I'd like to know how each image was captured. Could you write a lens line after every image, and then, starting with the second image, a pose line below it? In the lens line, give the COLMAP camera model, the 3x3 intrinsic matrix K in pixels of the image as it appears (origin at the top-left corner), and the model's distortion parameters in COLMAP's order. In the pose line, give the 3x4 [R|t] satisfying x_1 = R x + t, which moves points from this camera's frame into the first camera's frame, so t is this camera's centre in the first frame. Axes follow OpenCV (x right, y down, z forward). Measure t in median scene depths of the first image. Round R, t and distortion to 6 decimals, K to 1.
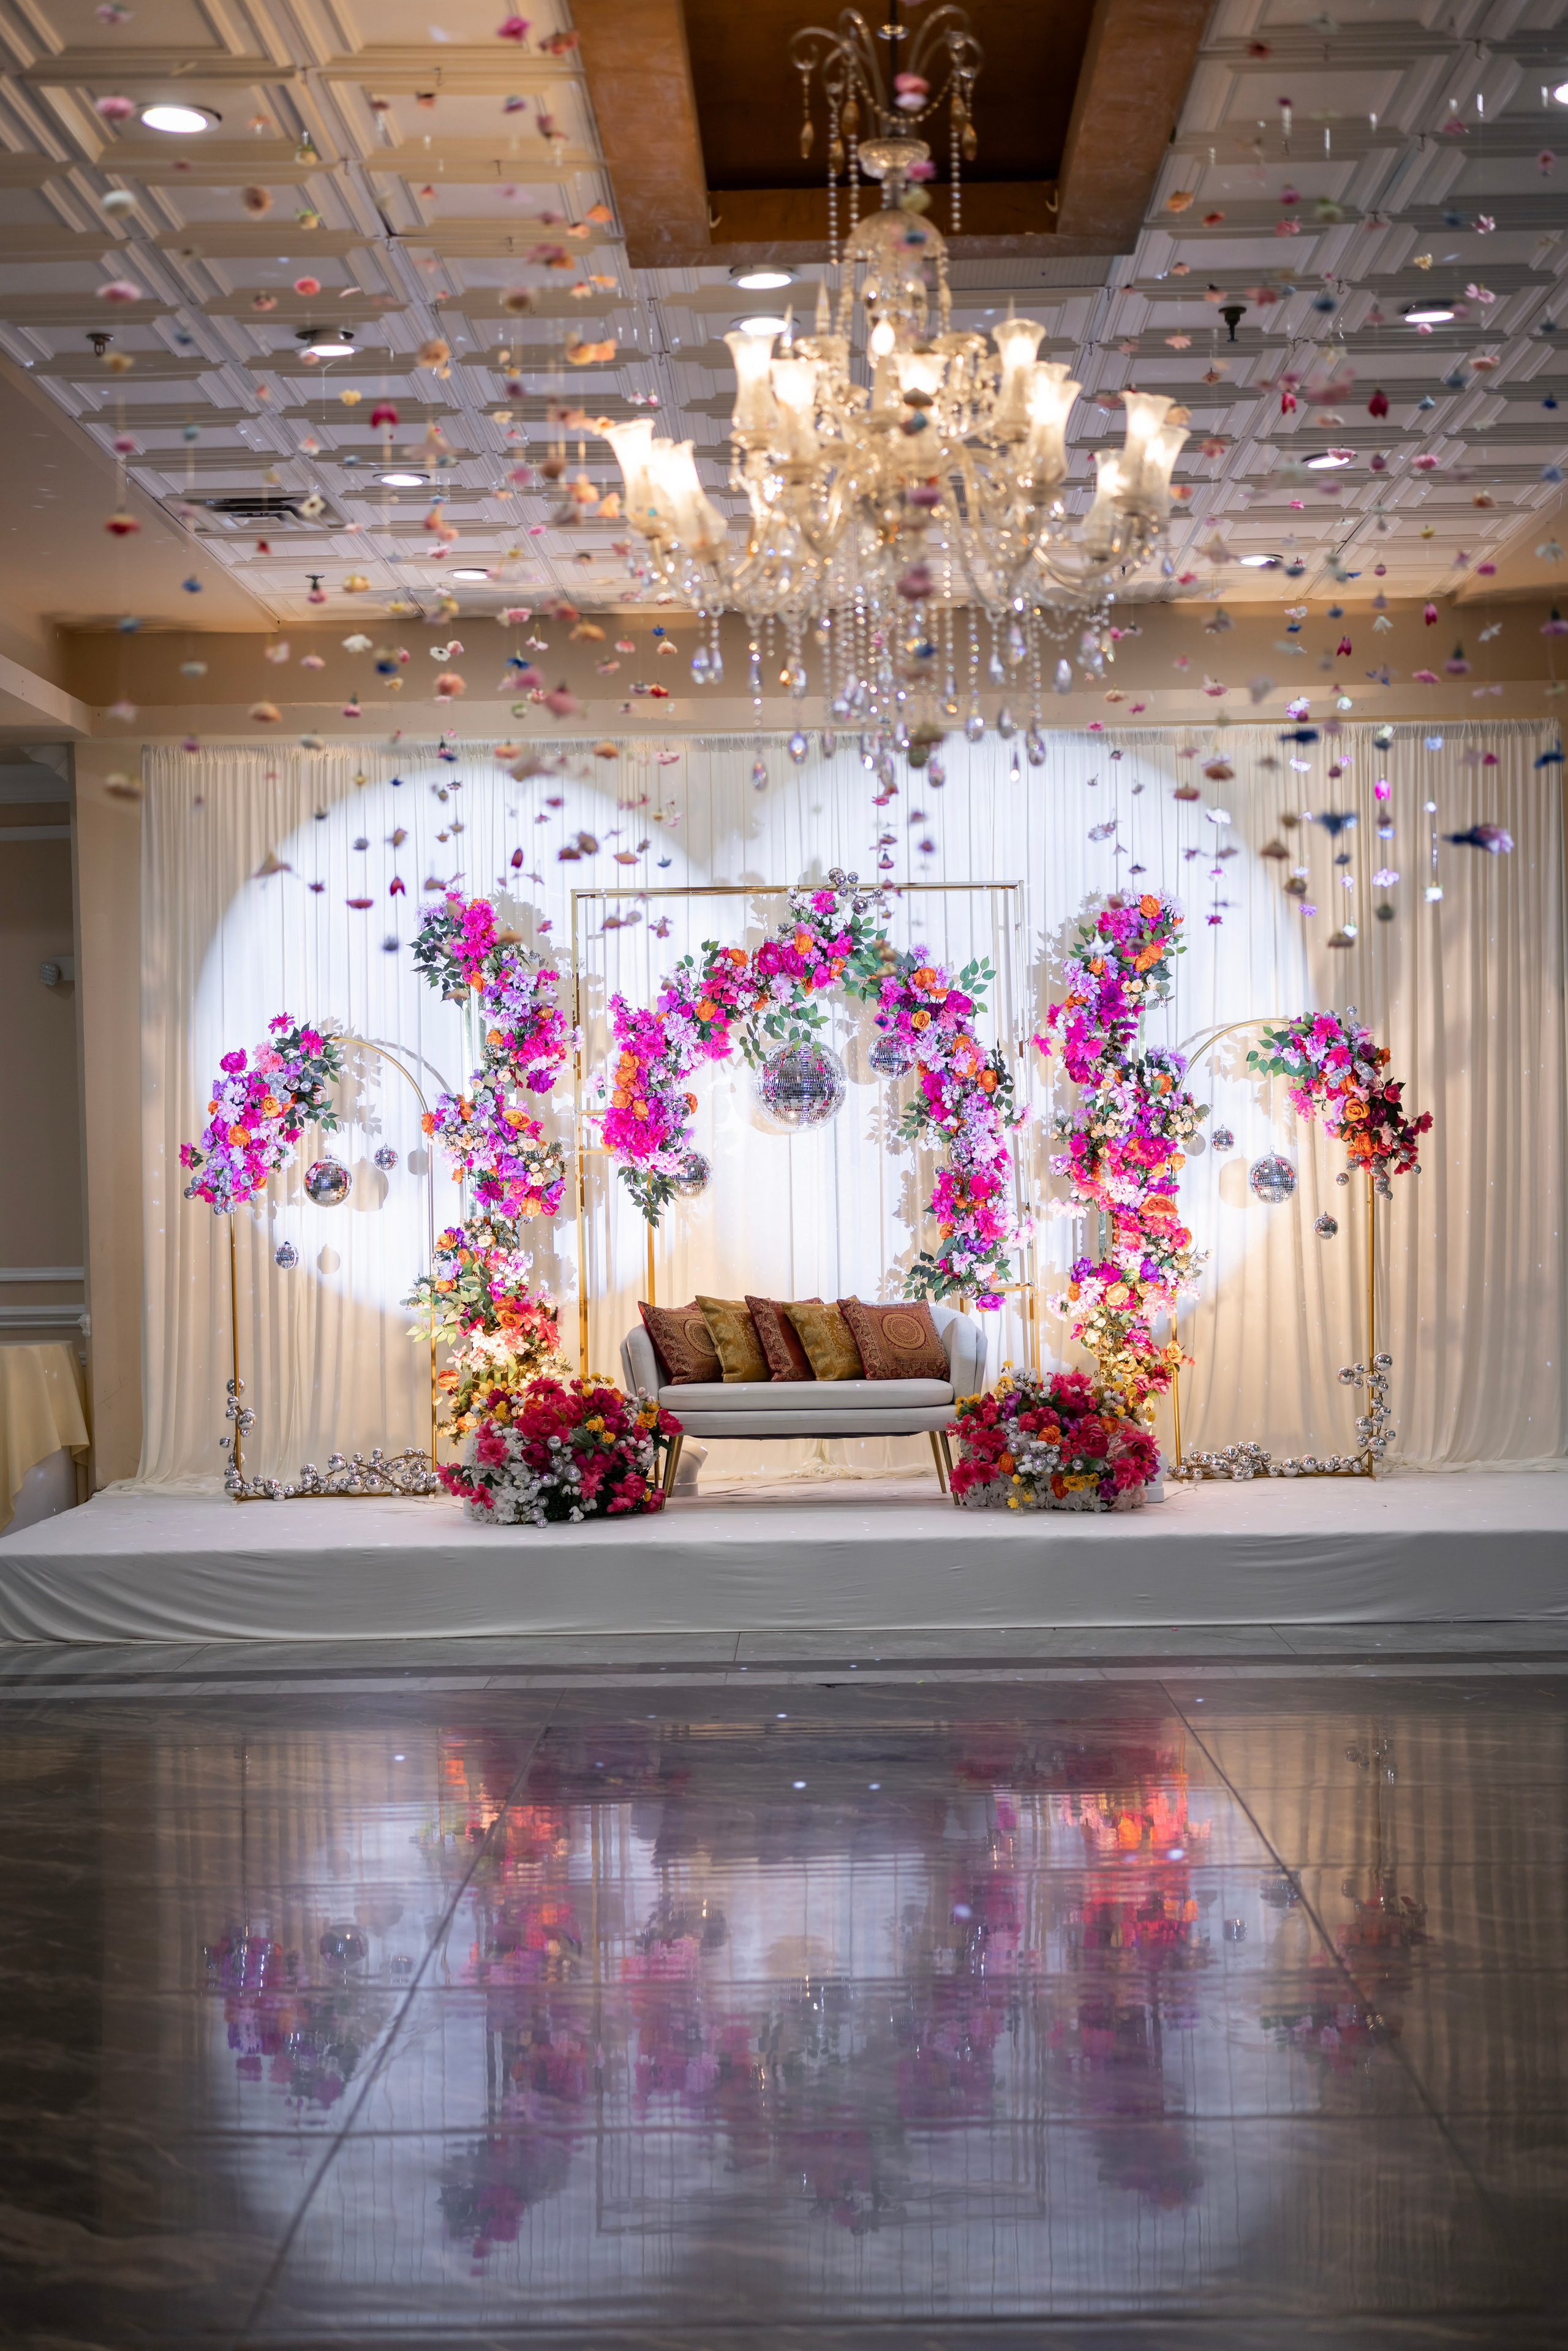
lens RADIAL K [[3313.9, 0, 797.3], [0, 3313.9, 1184.4], [0, 0, 1]] dist [-0.007655, 0.000000]
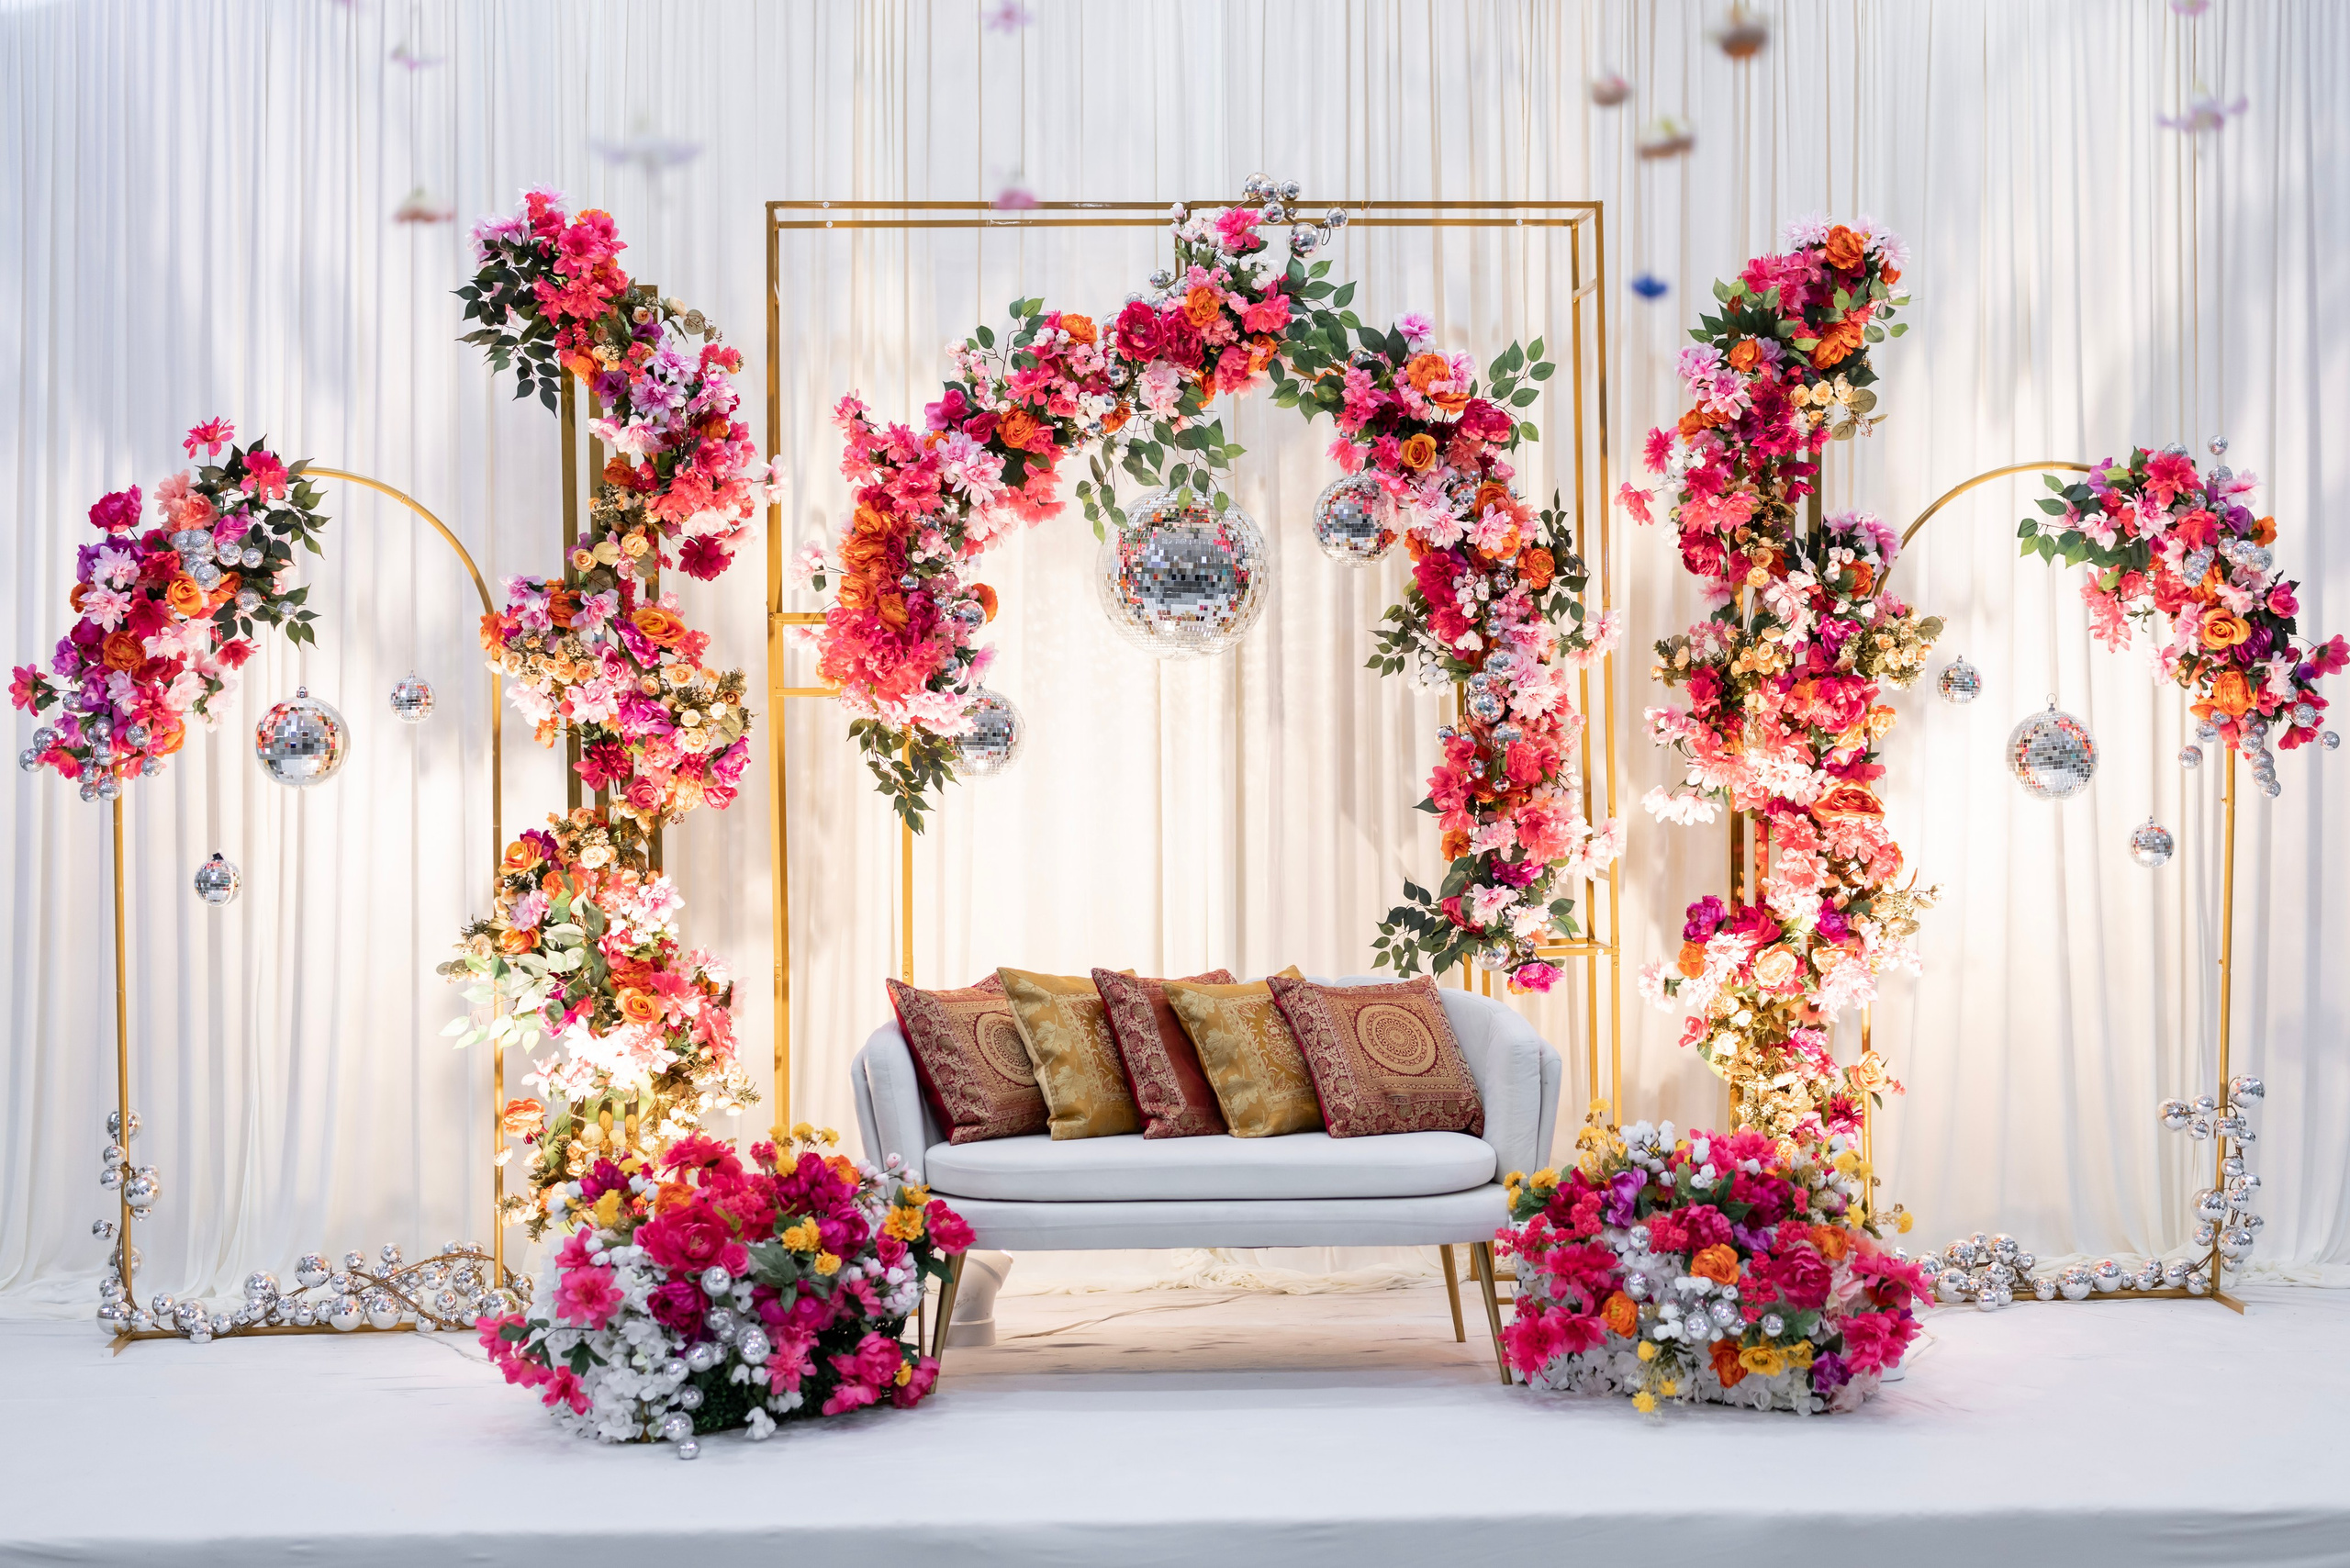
lens RADIAL K [[3312.8, 0, 1156.5], [0, 3312.8, 770.6], [0, 0, 1]] dist [-0.007655, 0.000000]
pose [[0.998993, 0.010635, 0.043596, -0.027976], [-0.010809, 0.999935, 0.003747, 0.000416], [-0.043553, -0.004215, 0.999042, 0.467037]]
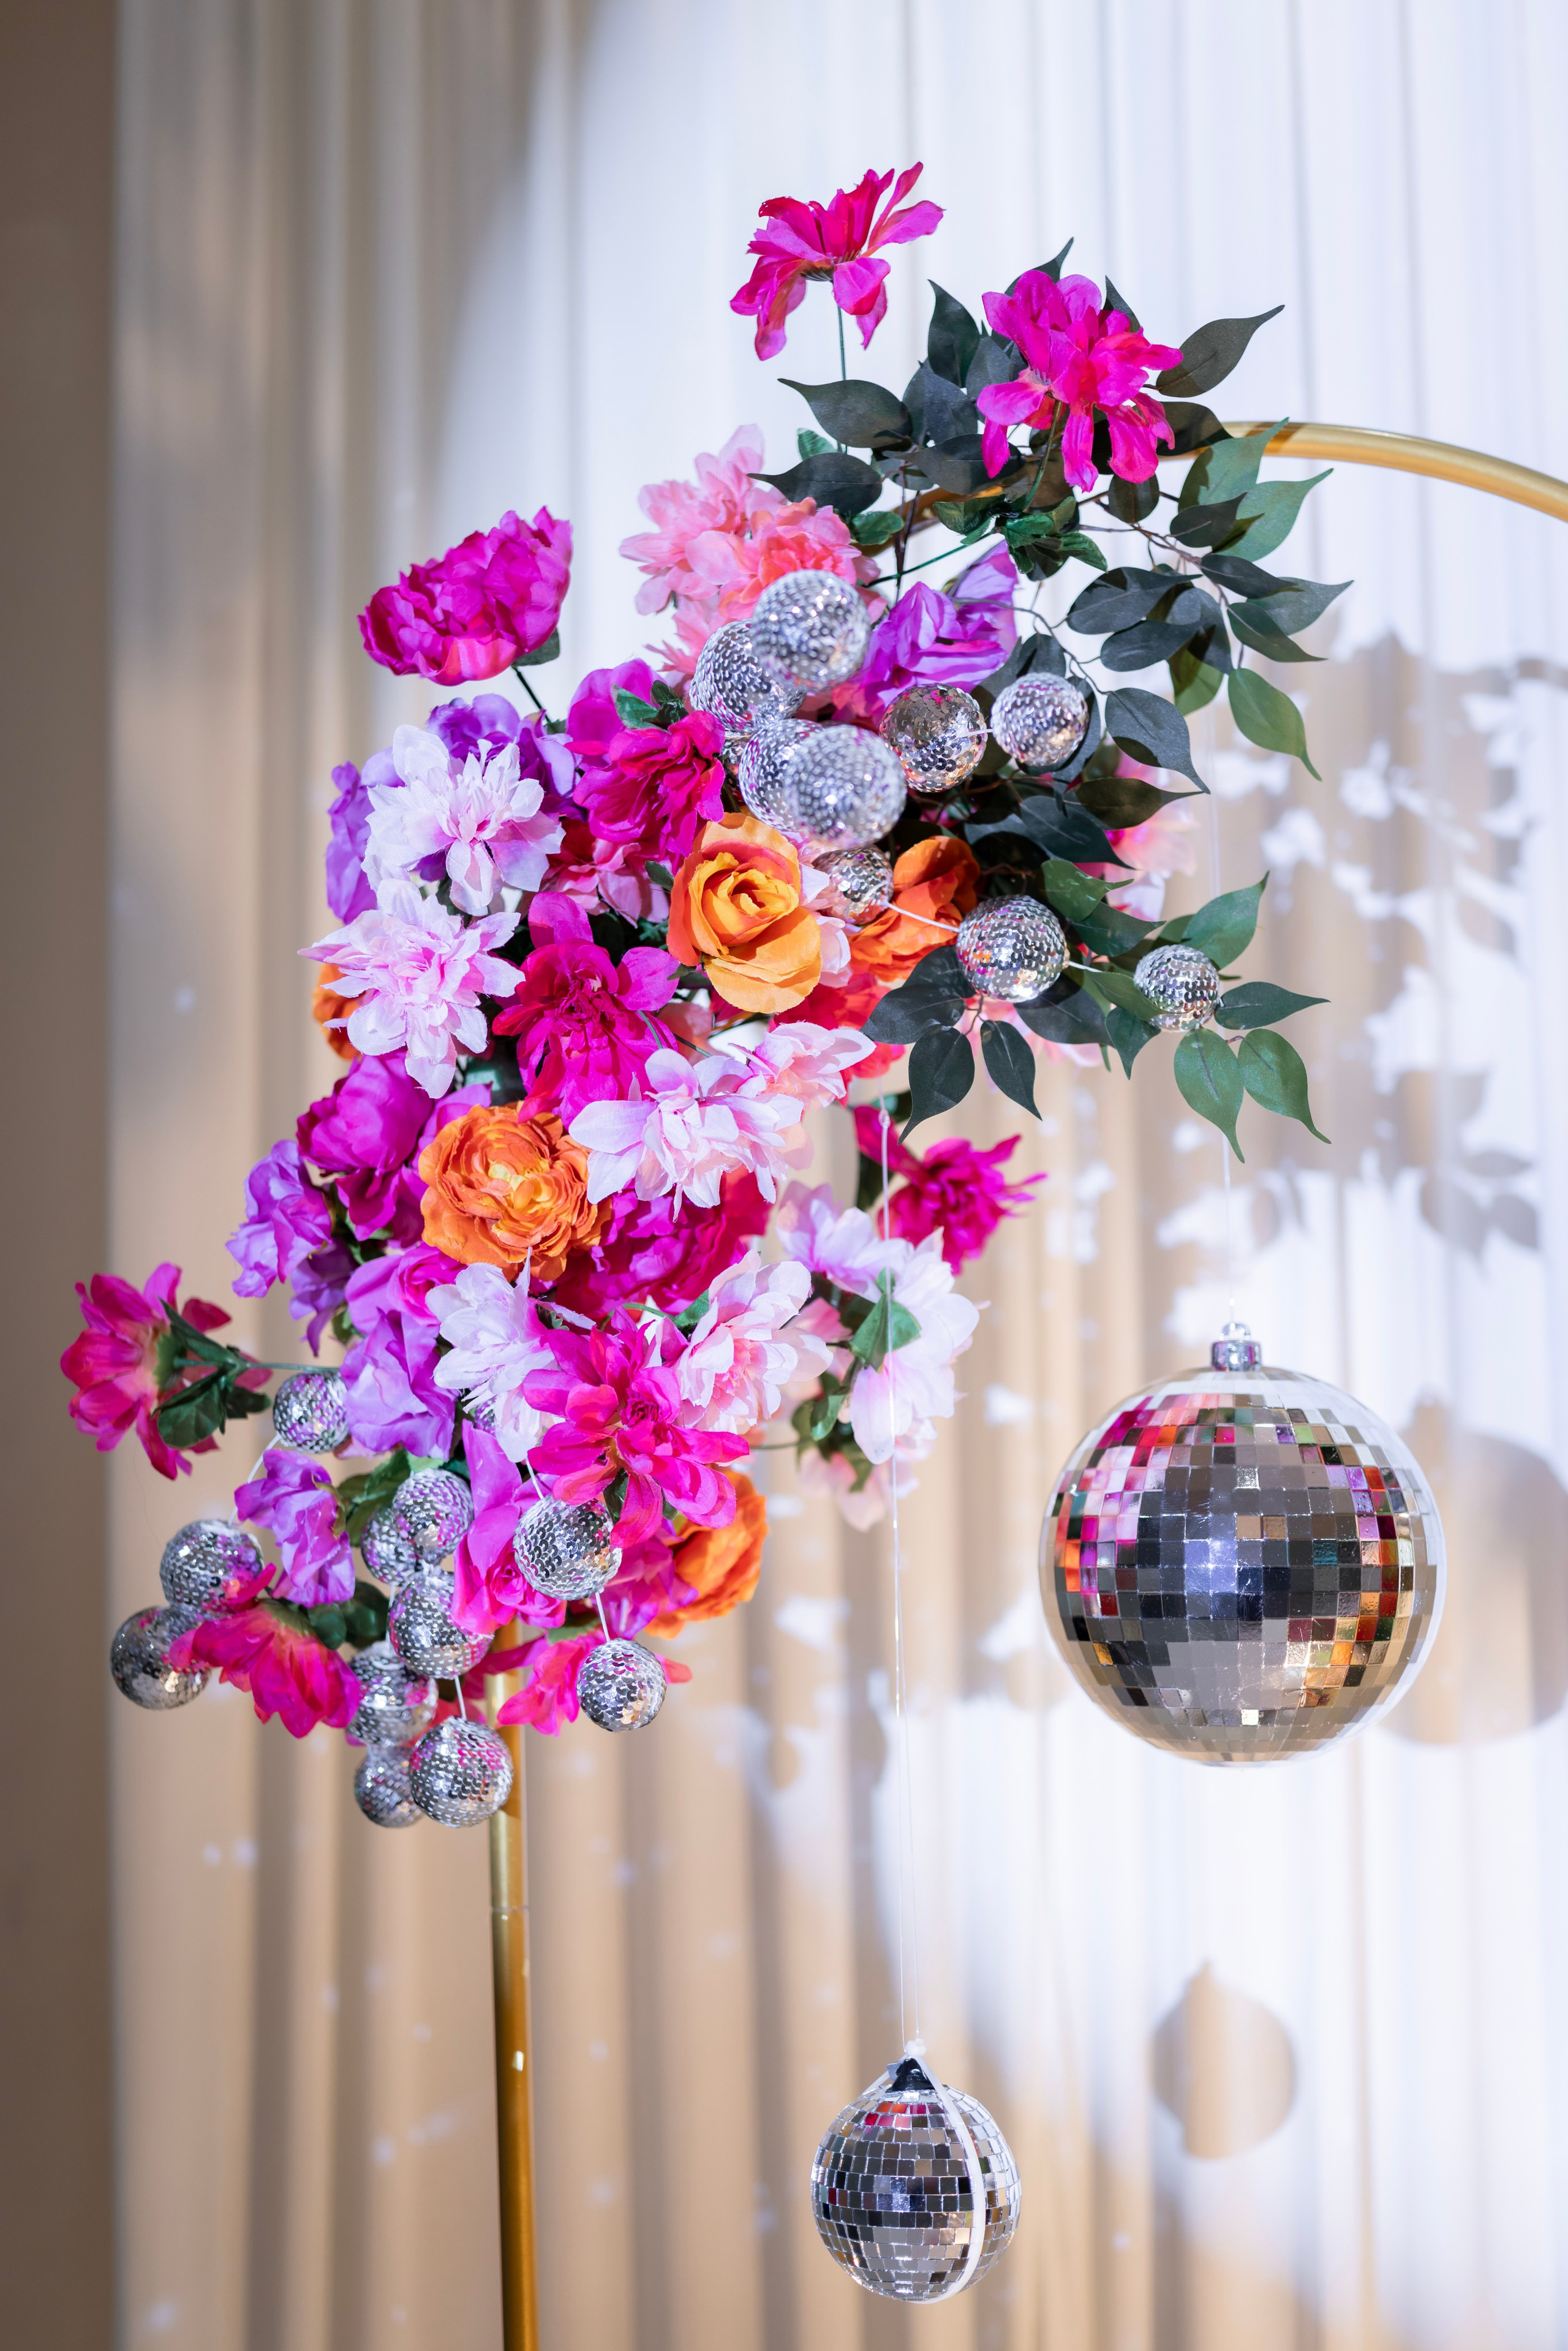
lens RADIAL K [[3313.9, 0, 782.7], [0, 3313.9, 1176.4], [0, 0, 1]] dist [-0.007655, 0.000000]
pose [[0.970905, -0.035339, -0.236841, -0.128996], [0.009061, 0.993764, -0.111134, -0.001362], [0.239292, 0.105754, 0.965171, 0.879426]]
